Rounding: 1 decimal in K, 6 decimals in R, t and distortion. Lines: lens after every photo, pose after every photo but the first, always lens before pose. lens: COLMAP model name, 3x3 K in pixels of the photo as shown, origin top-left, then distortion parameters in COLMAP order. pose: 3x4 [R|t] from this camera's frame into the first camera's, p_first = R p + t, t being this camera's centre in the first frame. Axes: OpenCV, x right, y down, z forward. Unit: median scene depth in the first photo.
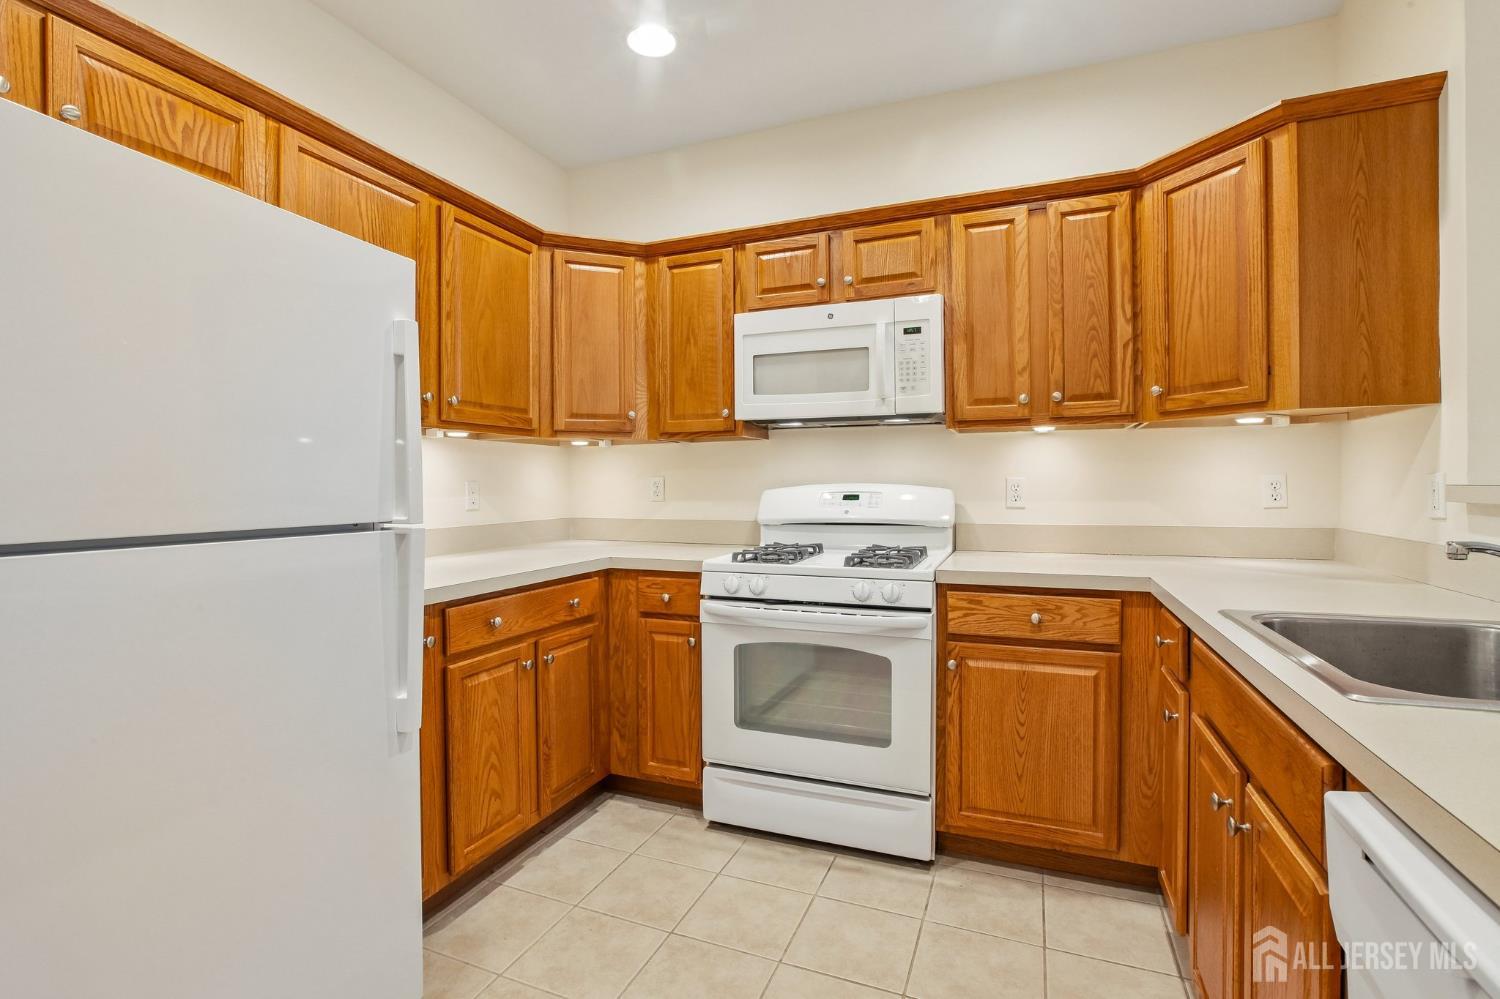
lens RADIAL K [[705.9, 0, 740.5], [0, 705.9, 489.8], [0, 0, 1]] dist [-0.039808, 0.025475]
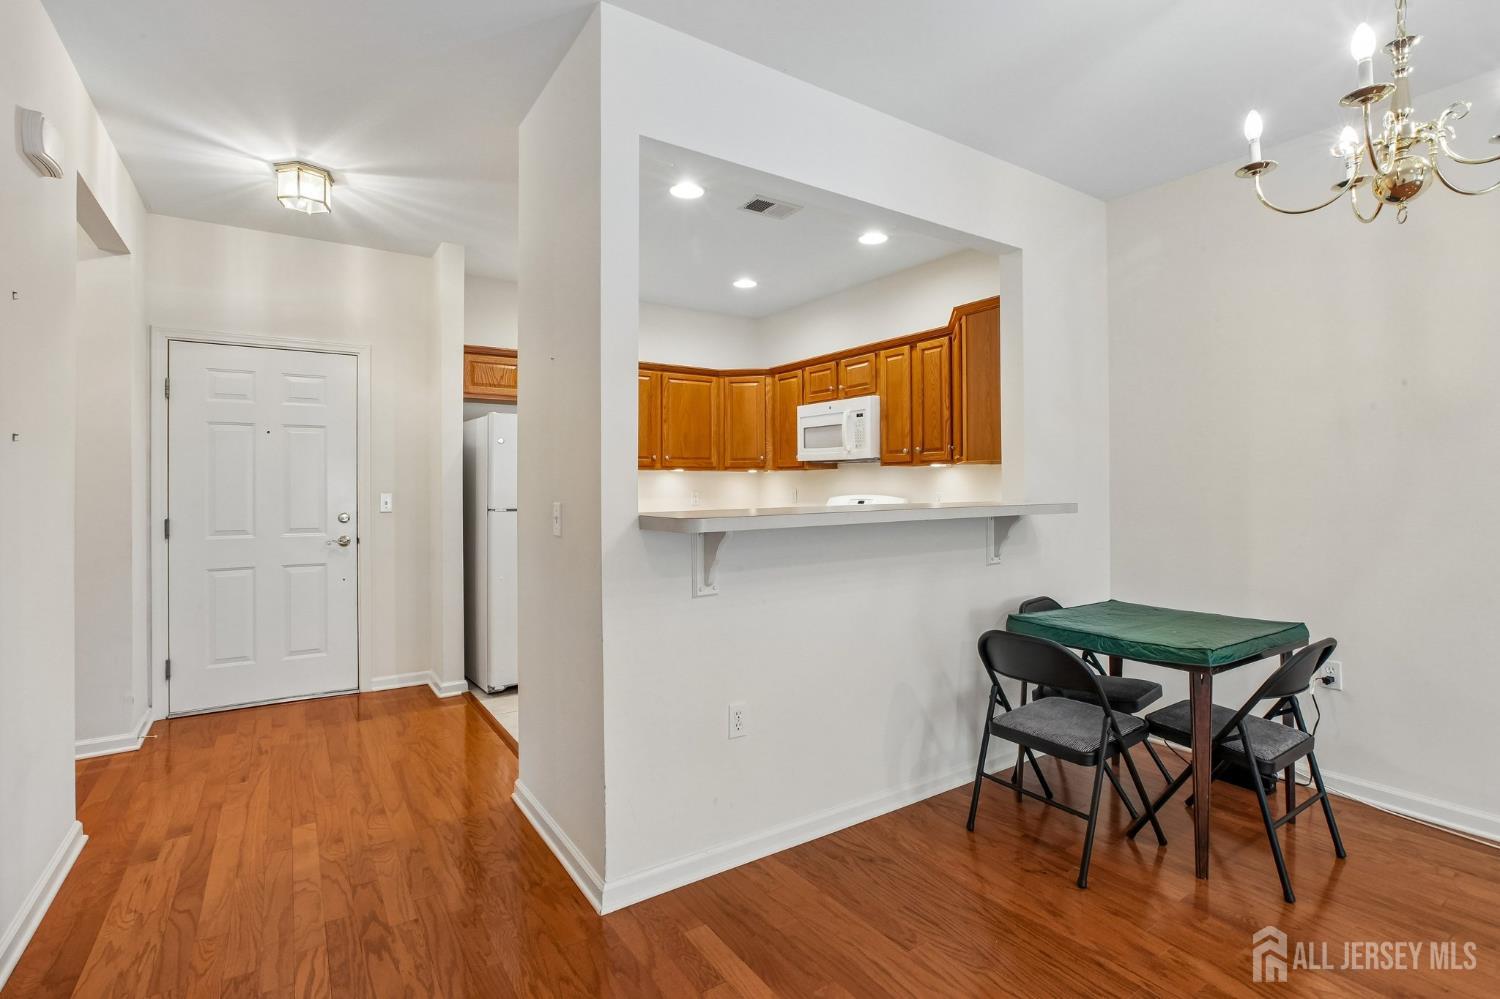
lens RADIAL K [[708.0, 0, 721.3], [0, 708.0, 501.9], [0, 0, 1]] dist [-0.029606, 0.000459]
pose [[0.820411, 0.015742, -0.571558, 0.937134], [-0.006176, 0.999807, 0.018671, -0.023295], [0.571741, -0.011788, 0.820349, -0.711885]]
